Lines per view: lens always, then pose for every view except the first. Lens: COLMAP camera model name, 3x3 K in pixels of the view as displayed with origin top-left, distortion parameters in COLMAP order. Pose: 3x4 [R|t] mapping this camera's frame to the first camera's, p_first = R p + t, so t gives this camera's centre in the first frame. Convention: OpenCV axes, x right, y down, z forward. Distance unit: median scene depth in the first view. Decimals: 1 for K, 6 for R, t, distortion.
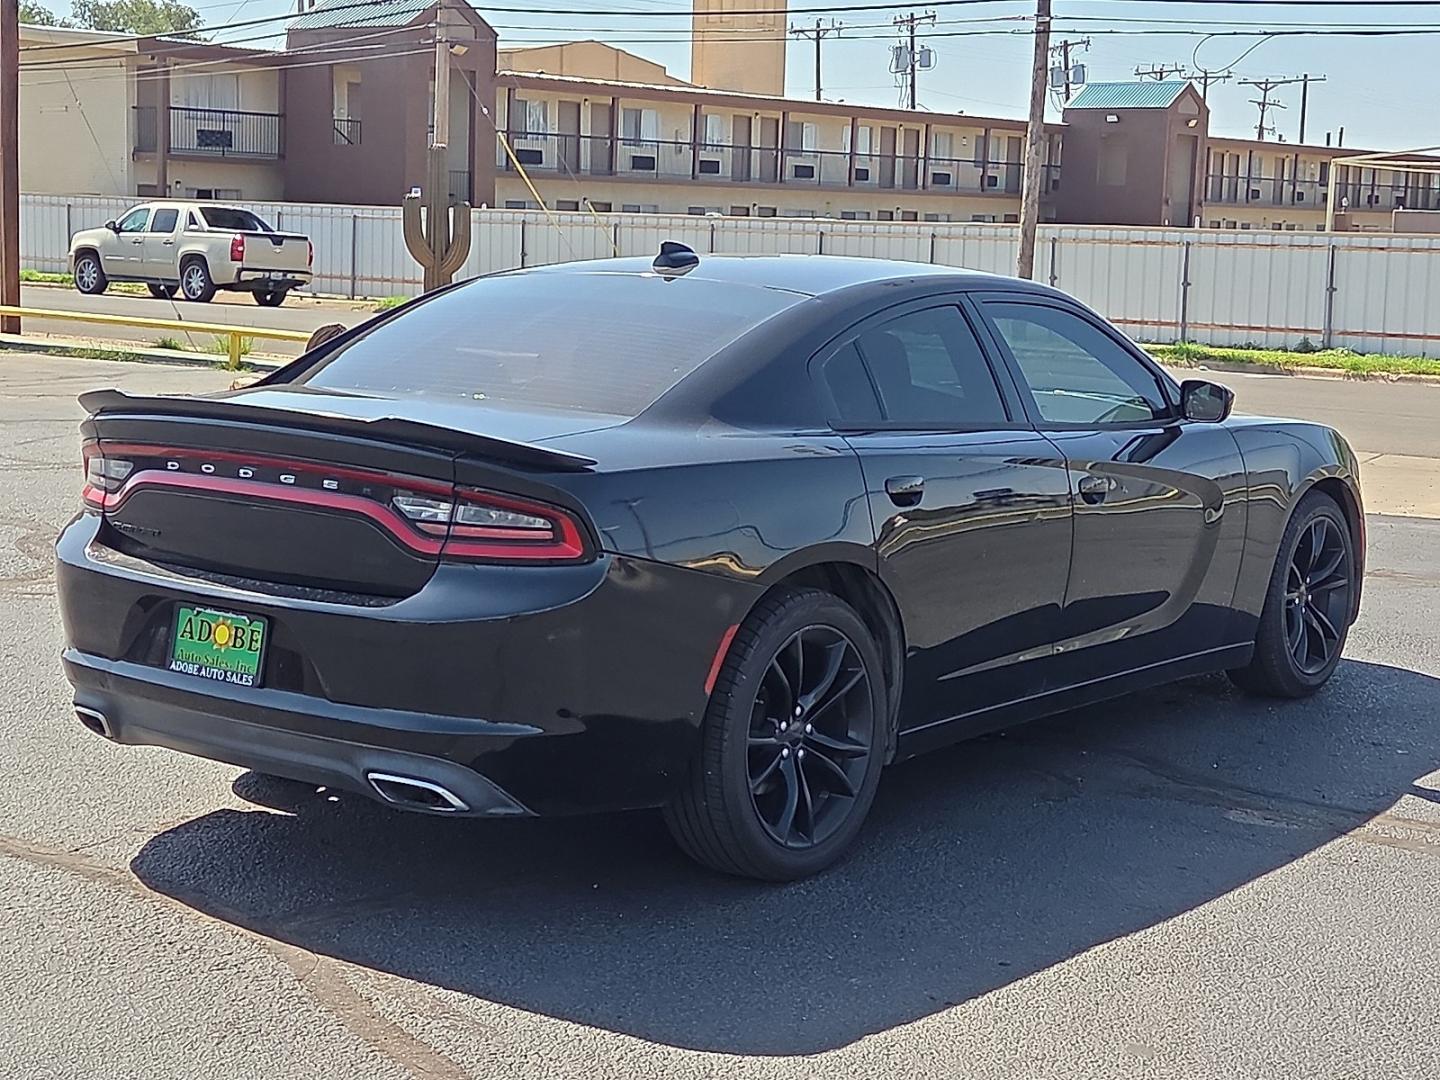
lens RADIAL K [[2908.4, 0, 728.9], [0, 2908.4, 528.5], [0, 0, 1]] dist [0.175483, 0.000000]
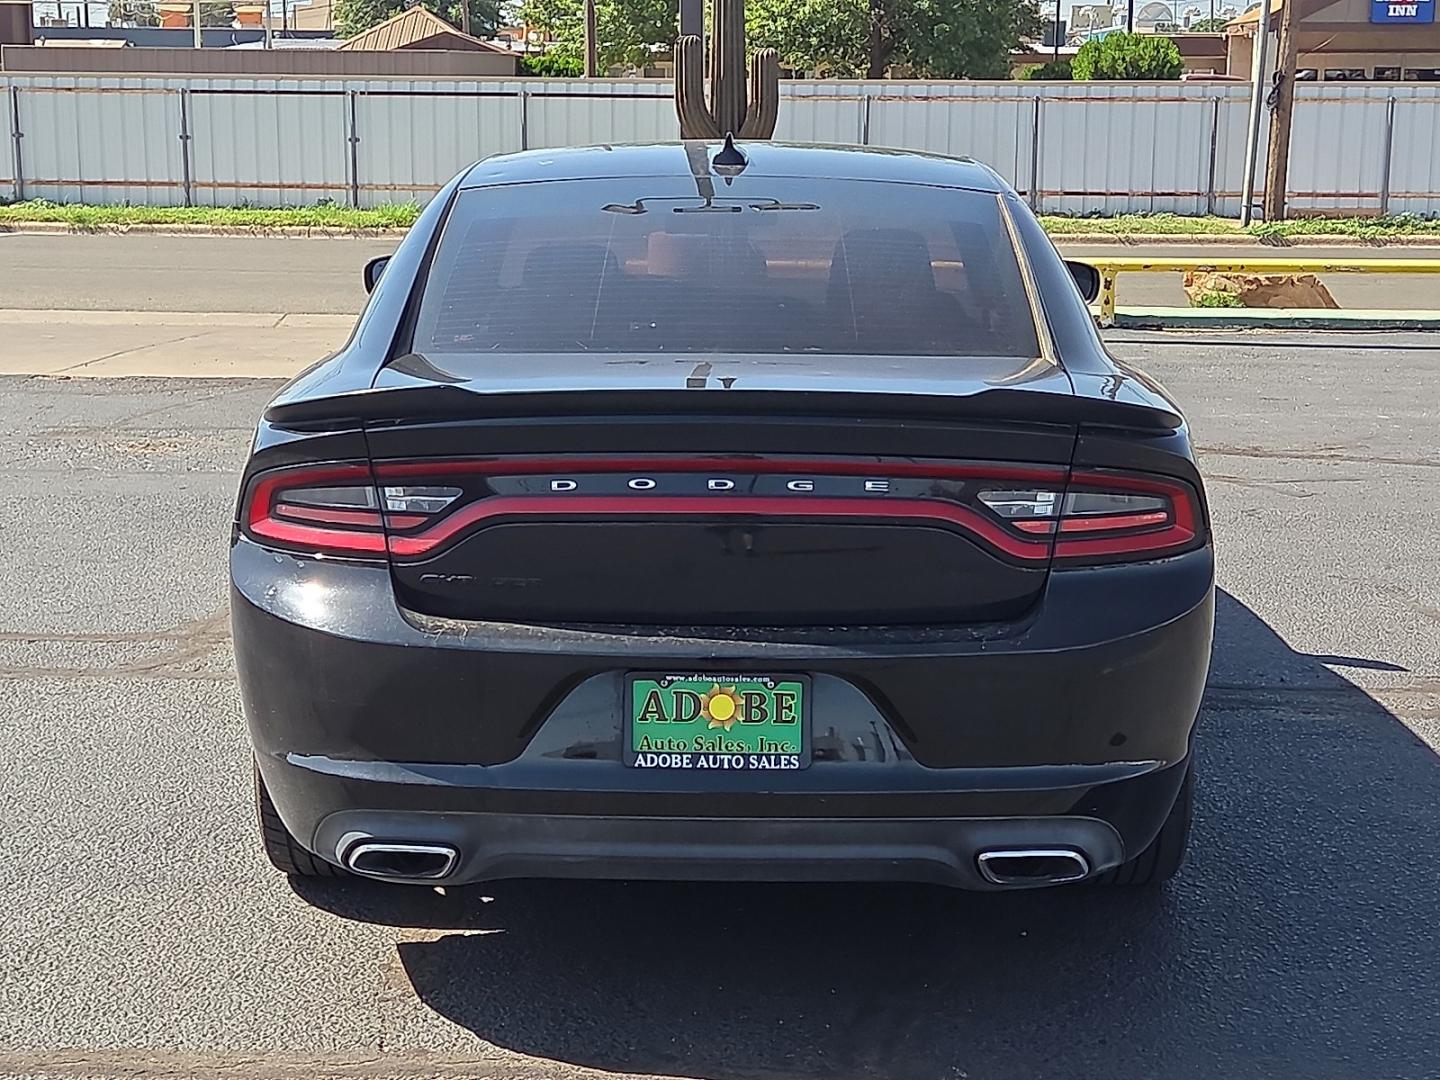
lens RADIAL K [[2908.4, 0, 720.0], [0, 2908.4, 545.8], [0, 0, 1]] dist [0.175483, 0.000000]
pose [[0.787902, -0.134965, 0.600829, -0.599488], [0.094922, 0.990644, 0.098054, -0.074571], [-0.608441, -0.020225, 0.793341, 0.416868]]
